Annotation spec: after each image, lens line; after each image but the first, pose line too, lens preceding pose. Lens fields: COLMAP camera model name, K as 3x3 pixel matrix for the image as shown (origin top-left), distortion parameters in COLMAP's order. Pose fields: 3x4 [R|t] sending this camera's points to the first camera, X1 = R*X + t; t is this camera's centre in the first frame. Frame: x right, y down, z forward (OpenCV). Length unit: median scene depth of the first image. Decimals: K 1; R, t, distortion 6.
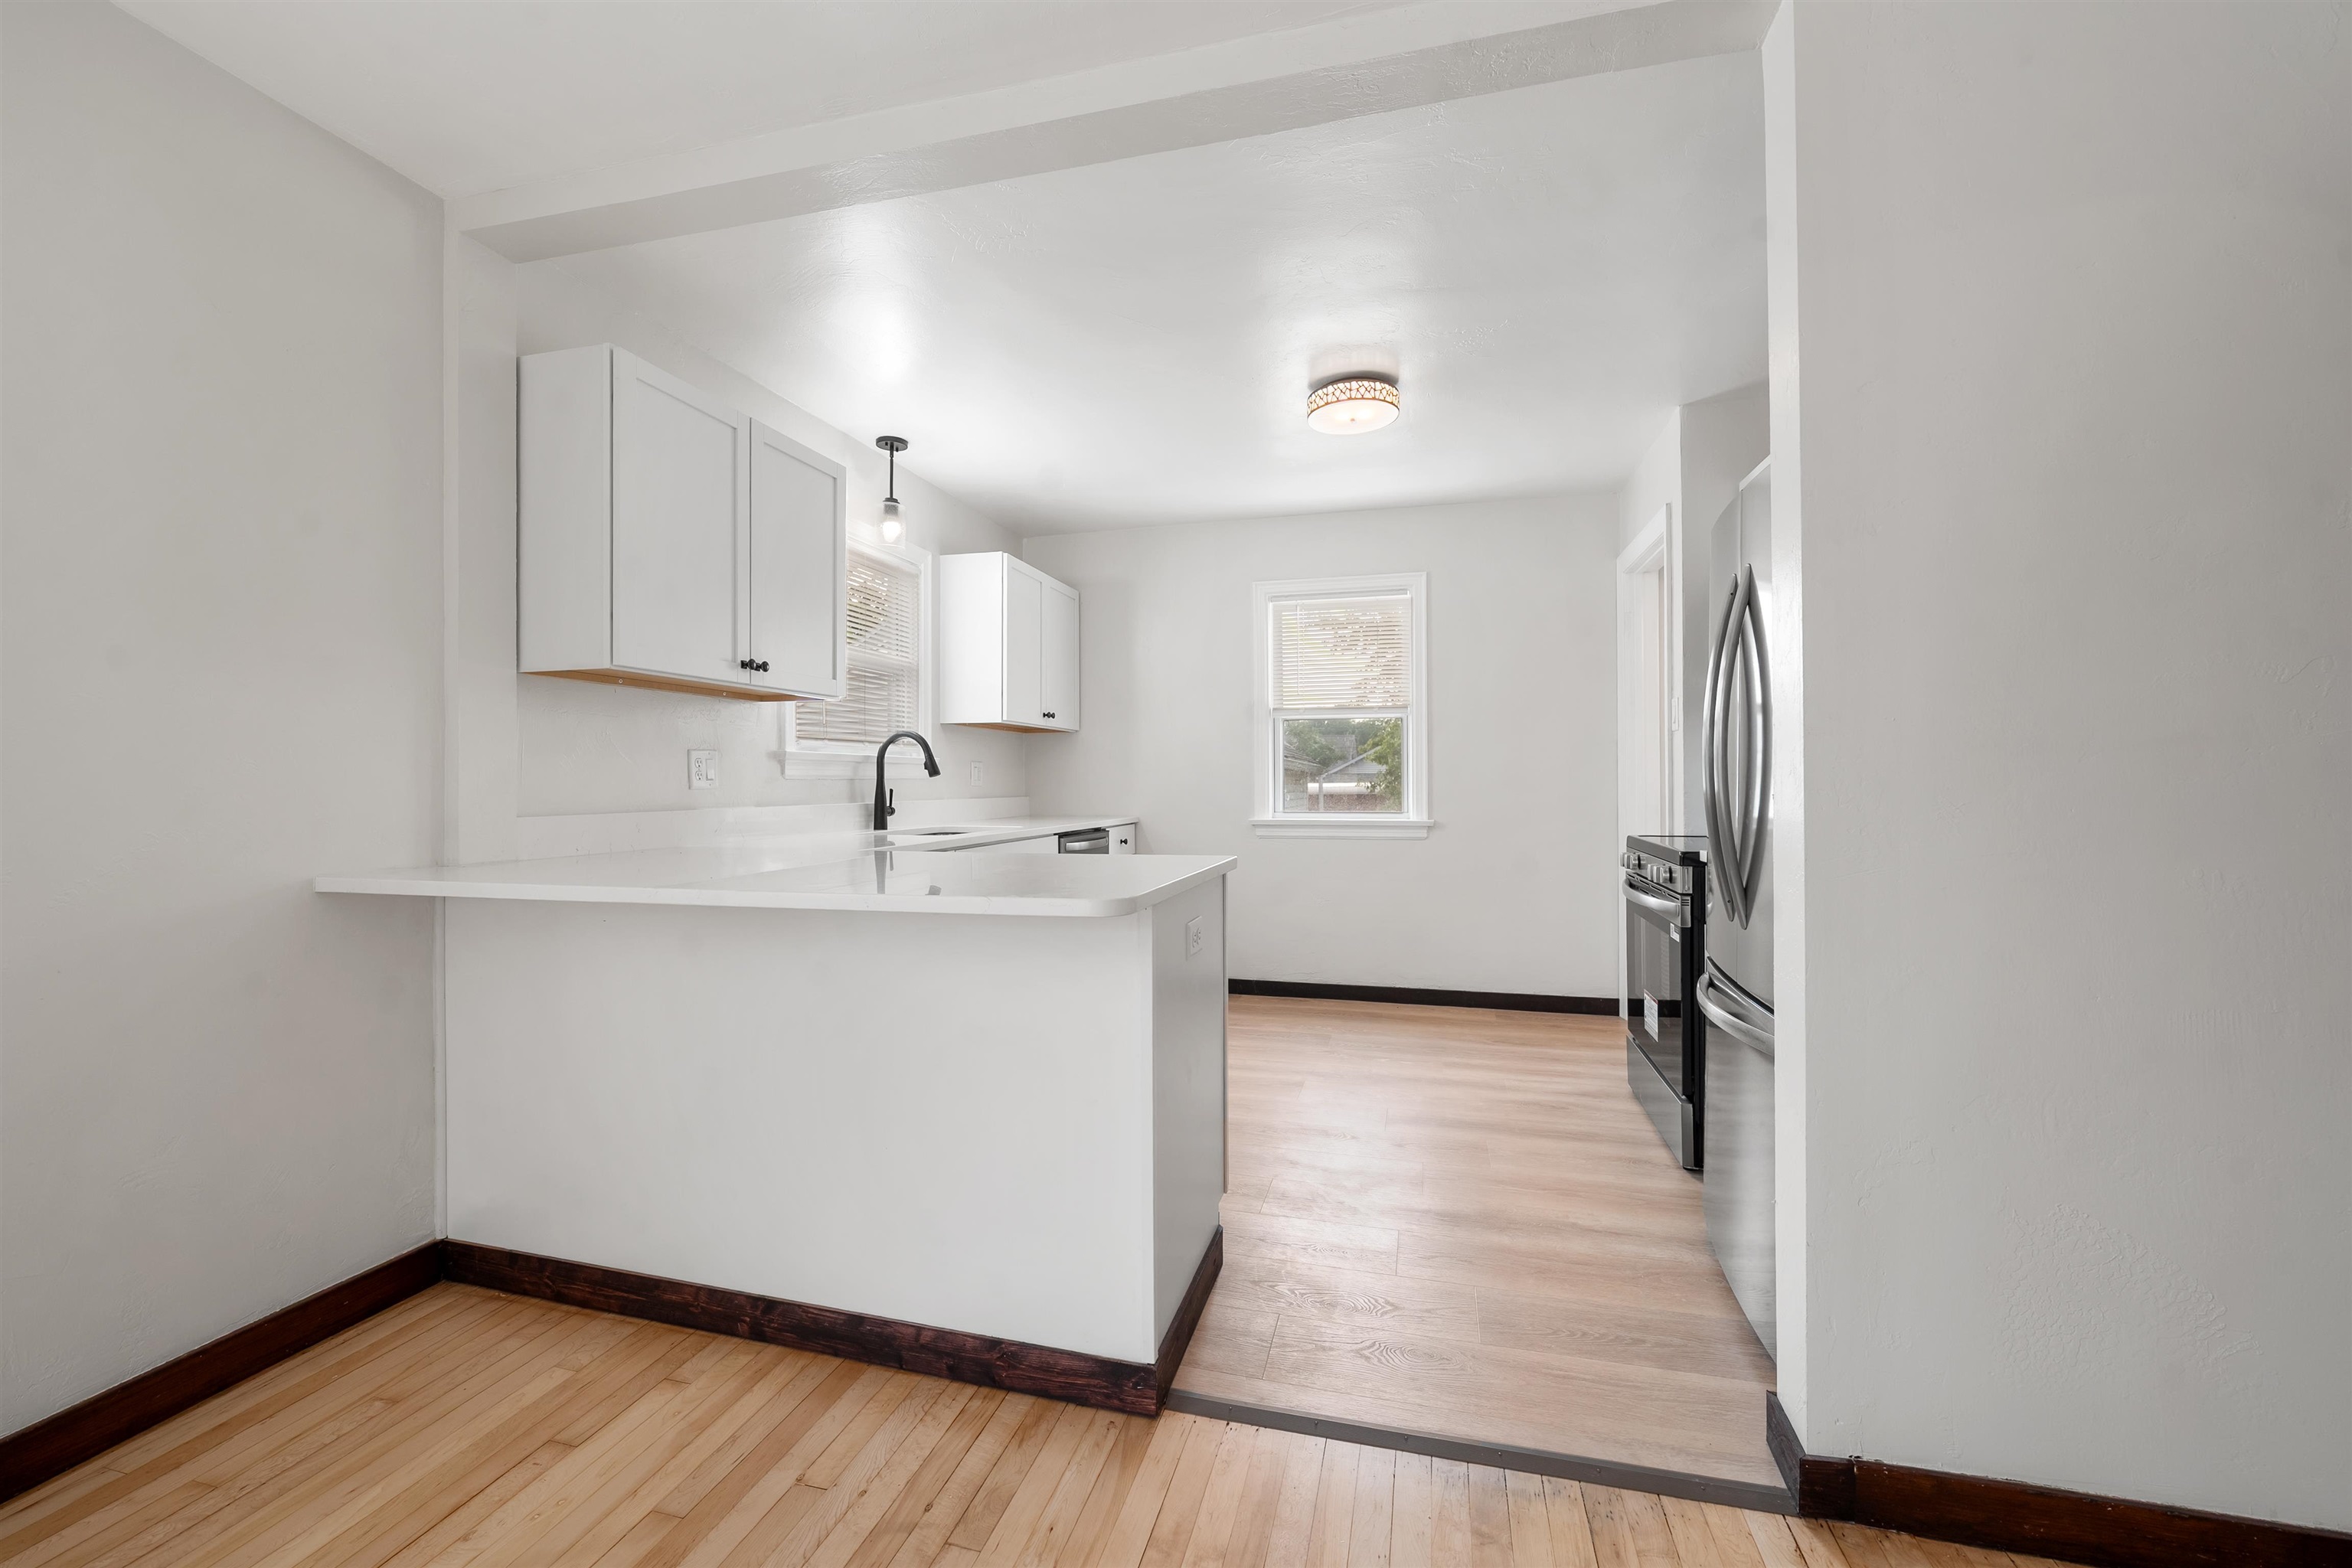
lens RADIAL K [[972.4, 0, 1169.2], [0, 972.4, 772.0], [0, 0, 1]] dist [-0.000674, -0.000182]
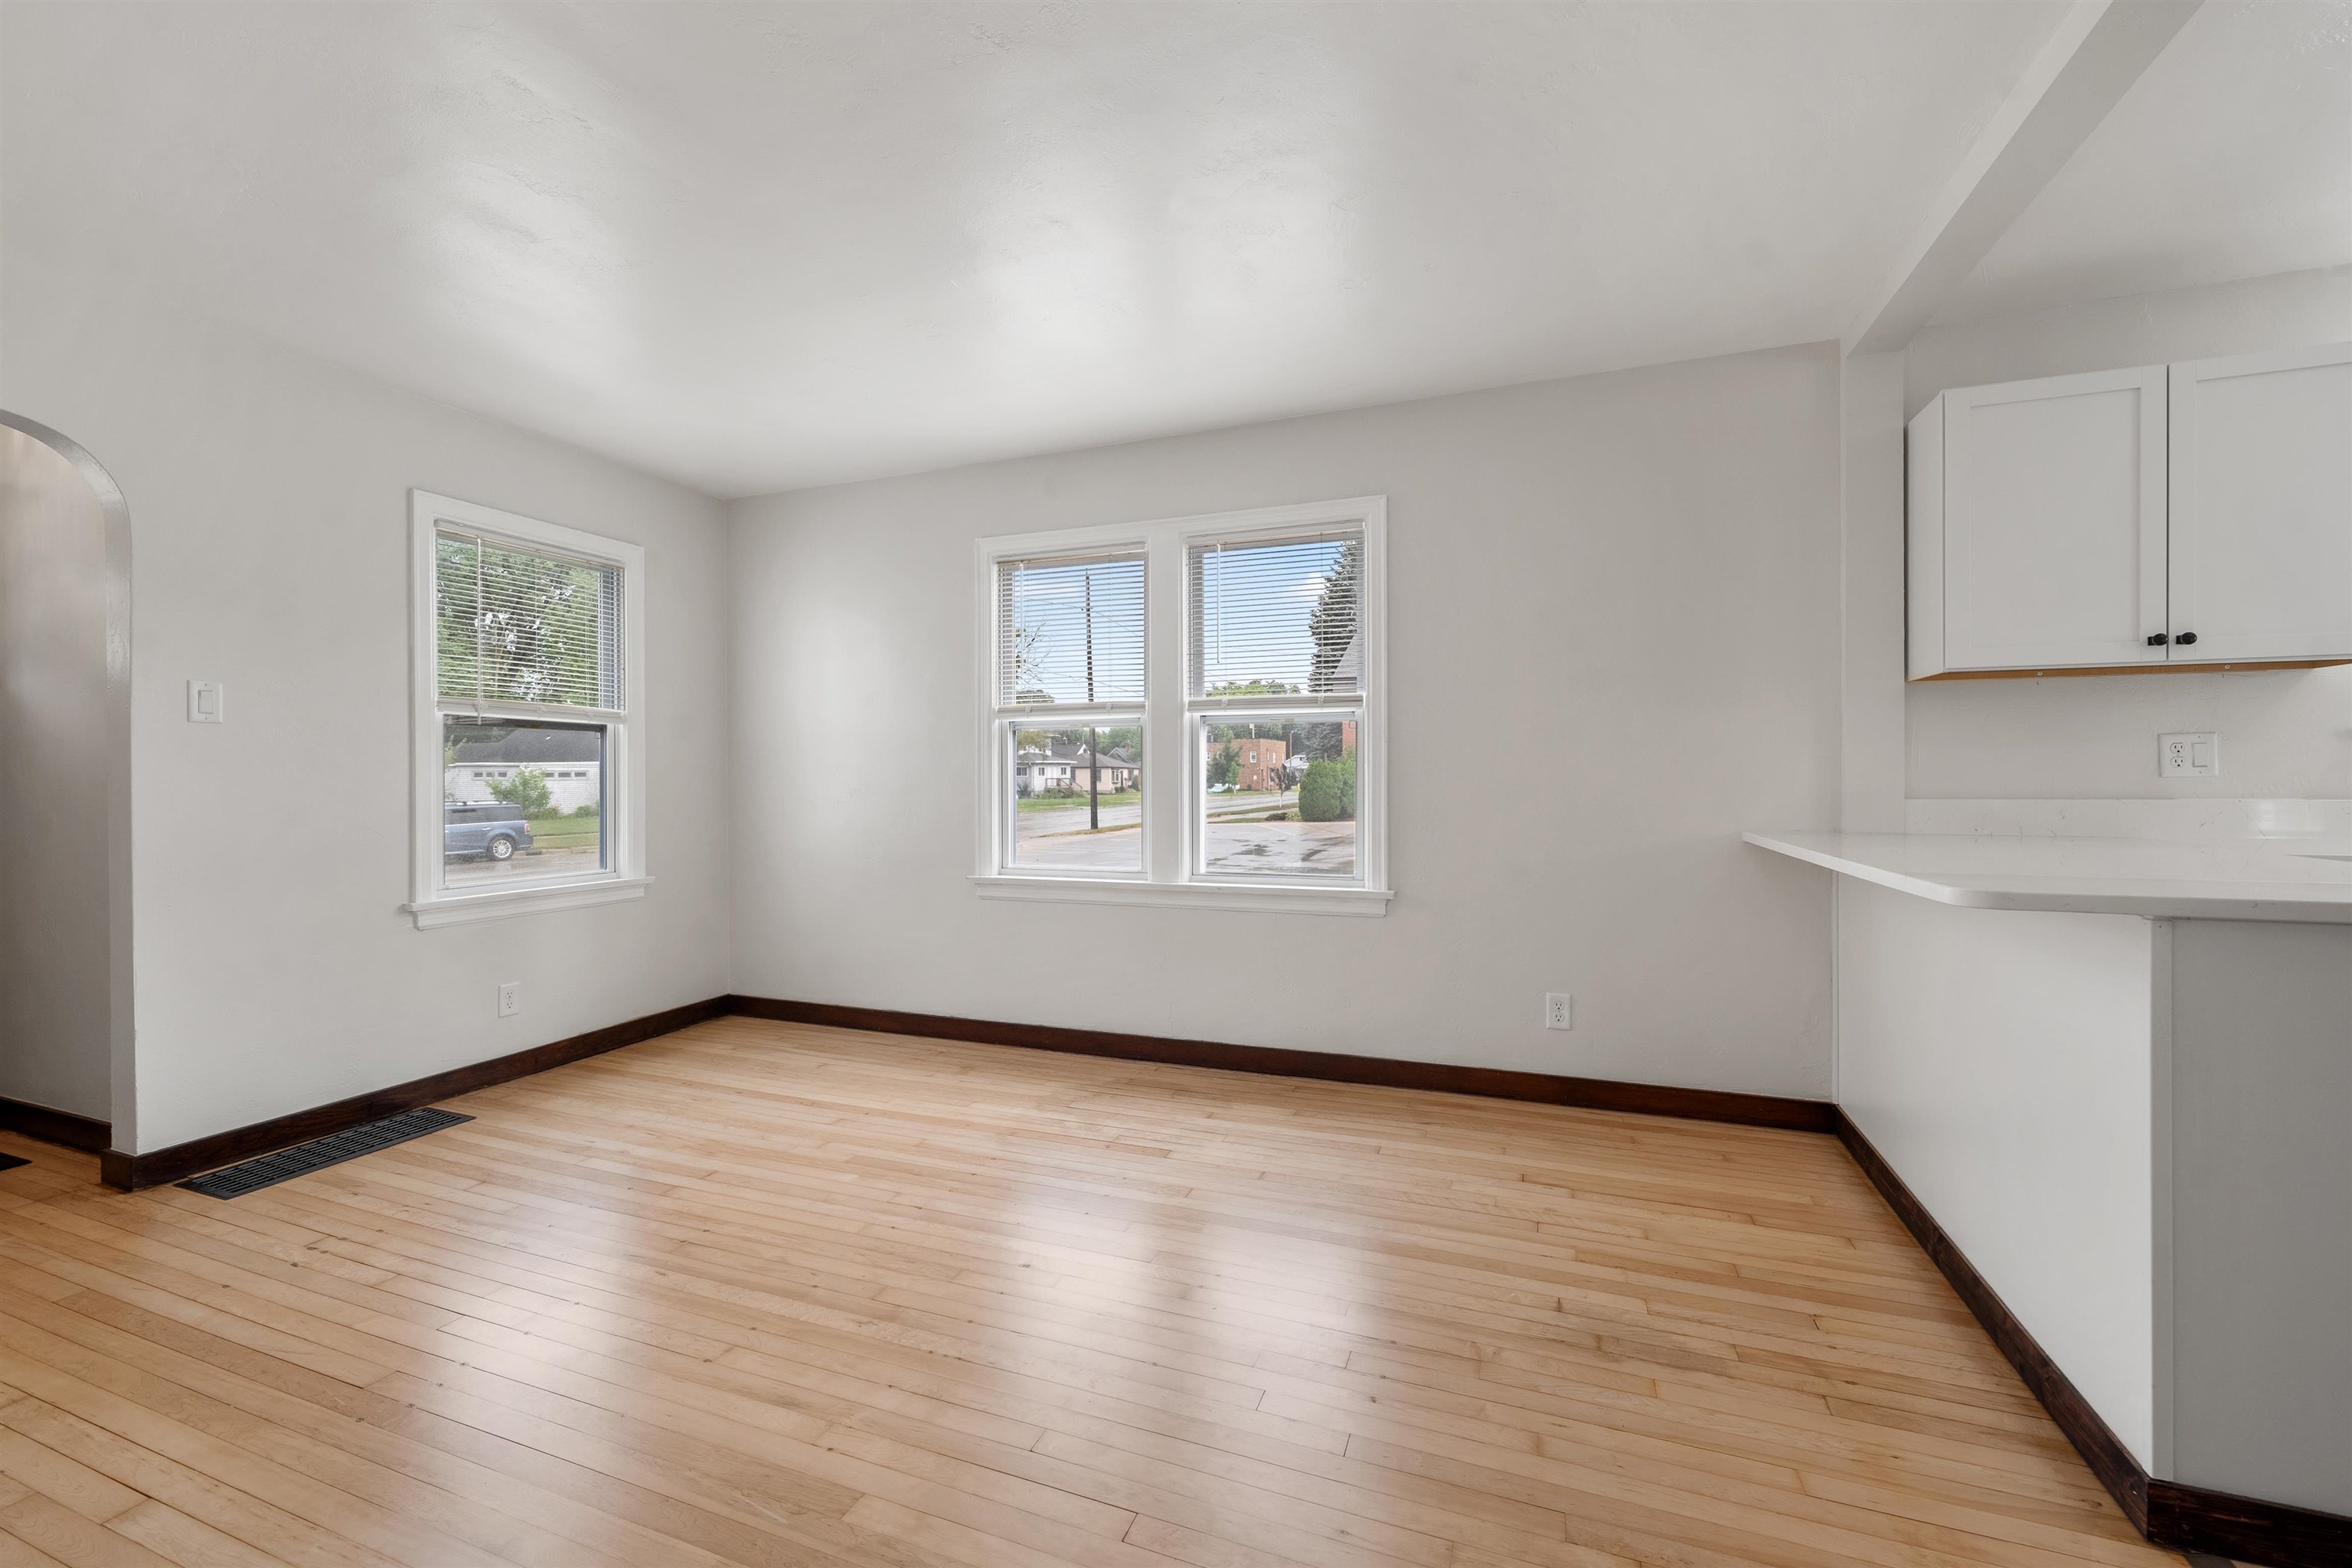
lens RADIAL K [[964.3, 0, 1167.1], [0, 964.3, 783.4], [0, 0, 1]] dist [0.000352, 0.000023]
pose [[-0.105562, 0.009928, -0.994363, 0.482206], [0.014499, 0.999859, 0.008444, 0.002119], [0.994307, -0.013525, -0.105691, 0.147327]]
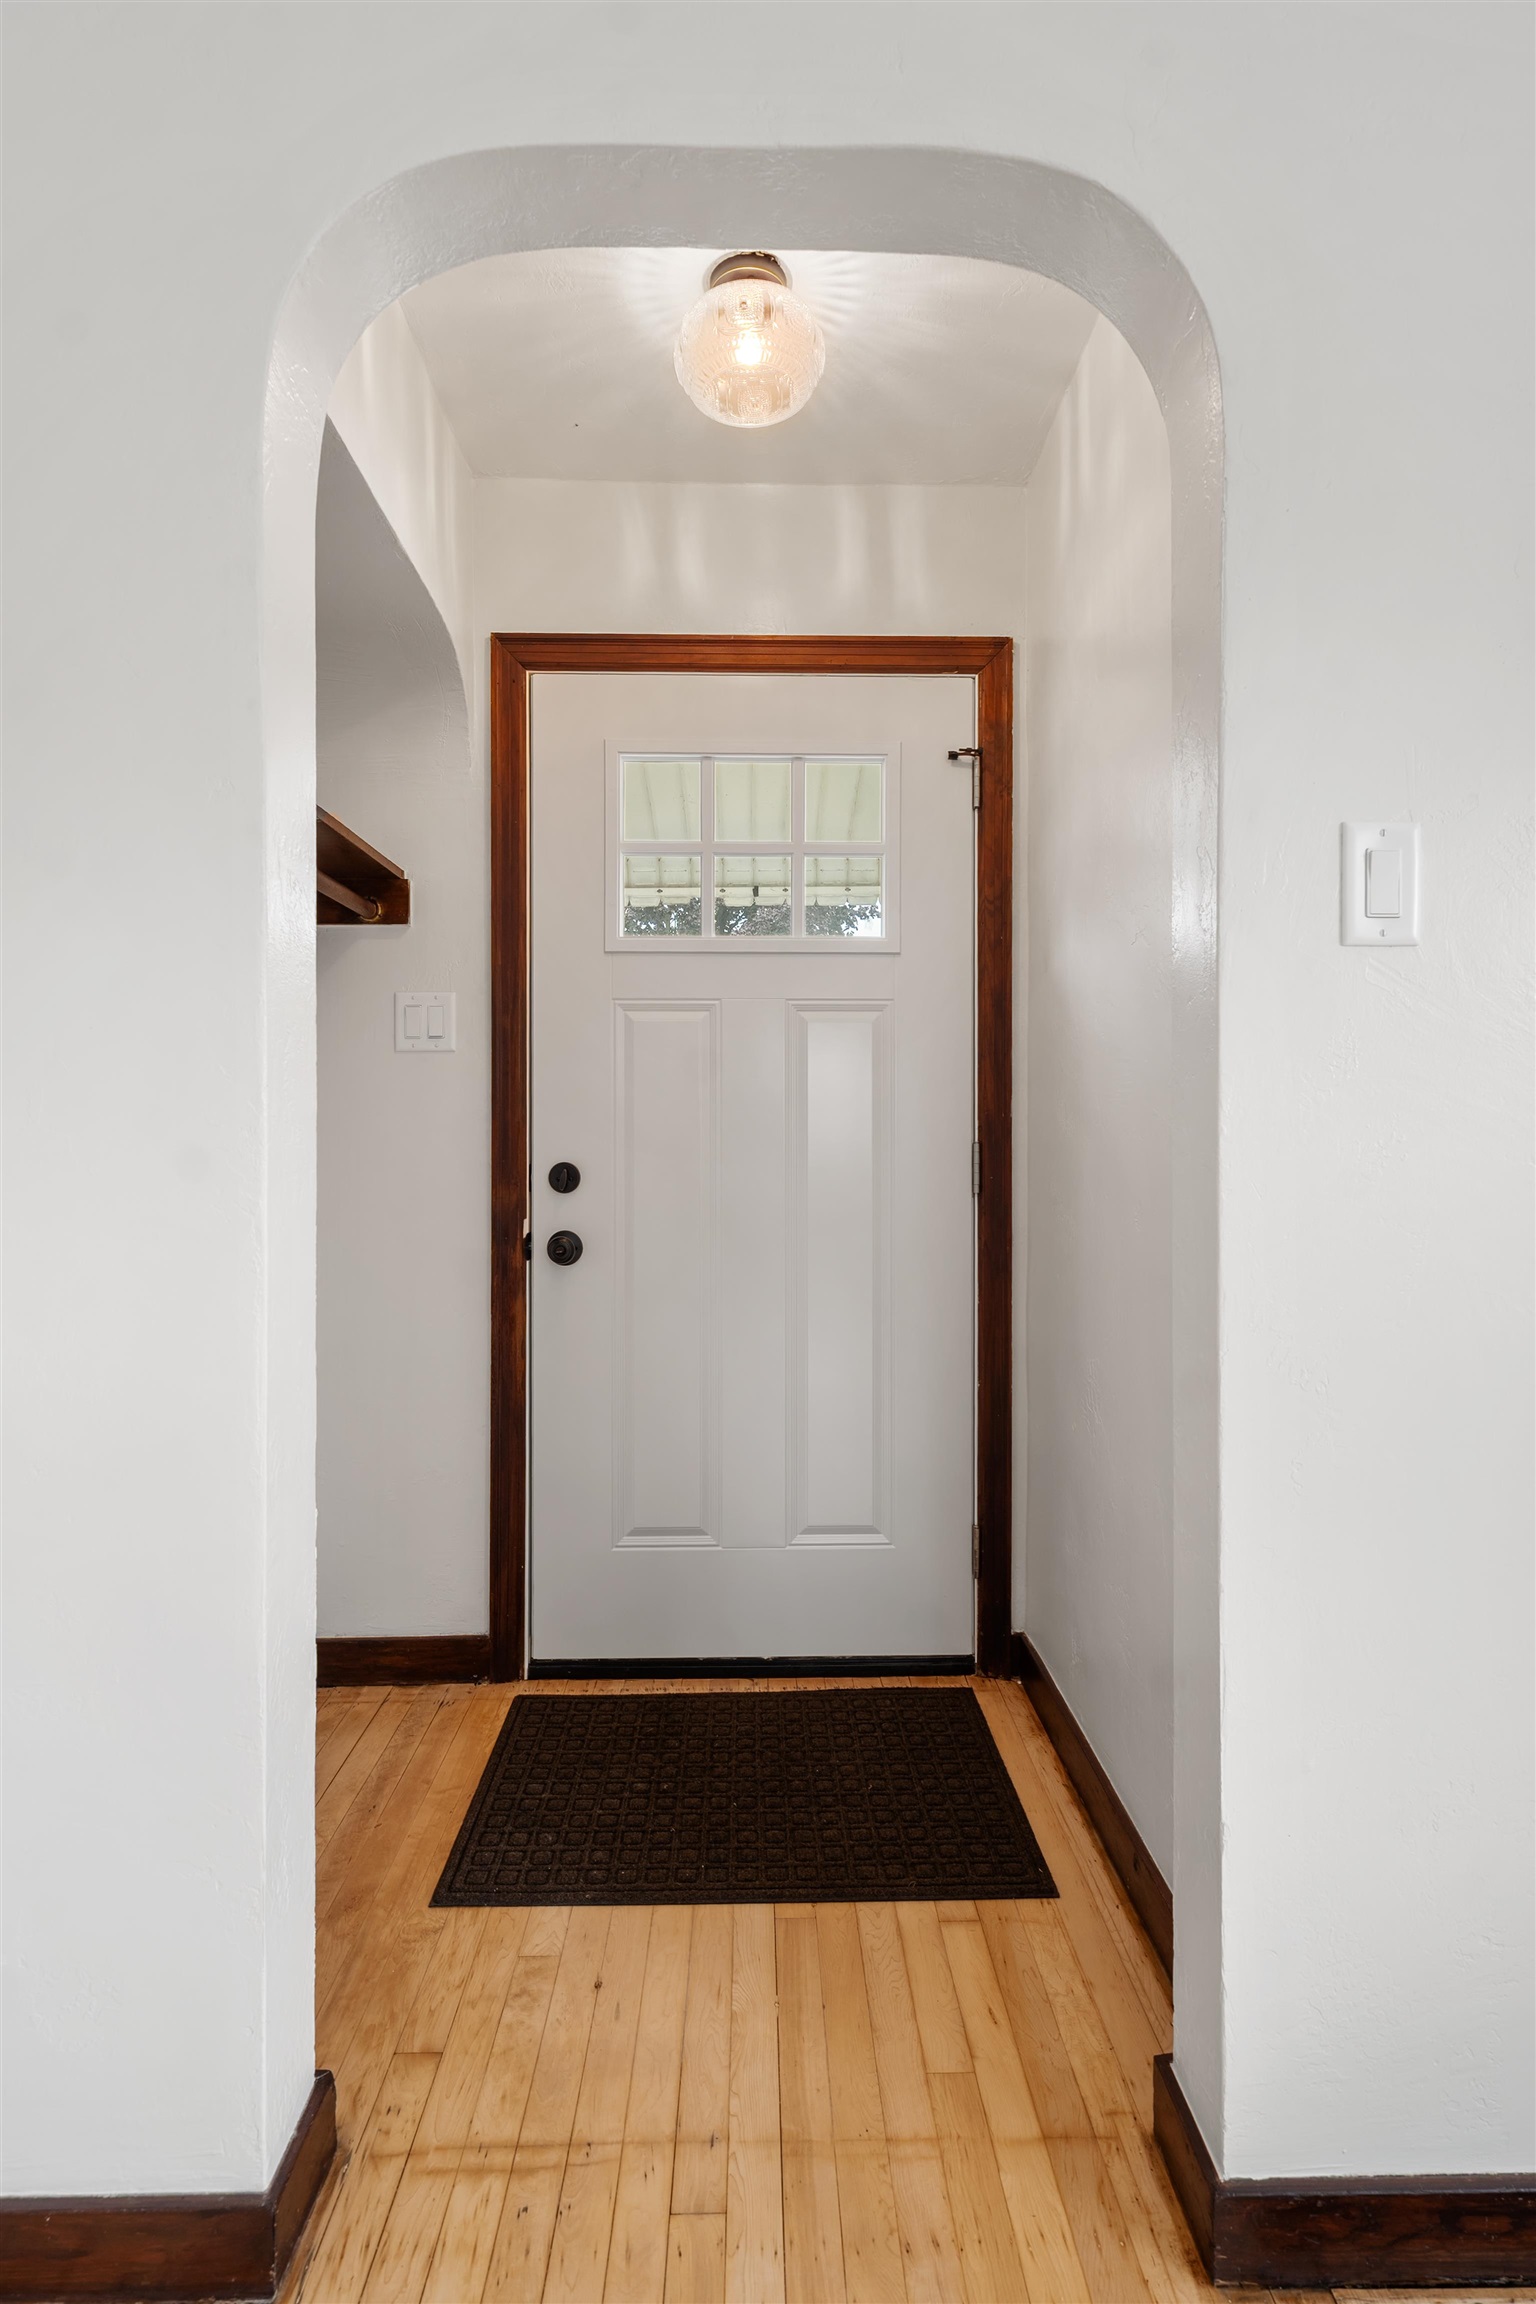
lens RADIAL K [[1133.8, 0, 768.0], [0, 1133.8, 1152.0], [0, 0, 1]] dist [0.001535, 0.000242]
pose [[-0.959627, 0.005154, -0.281229, -0.025331], [0.006187, 0.999977, -0.002786, 0.005420], [0.281208, -0.004413, -0.959637, -0.541858]]
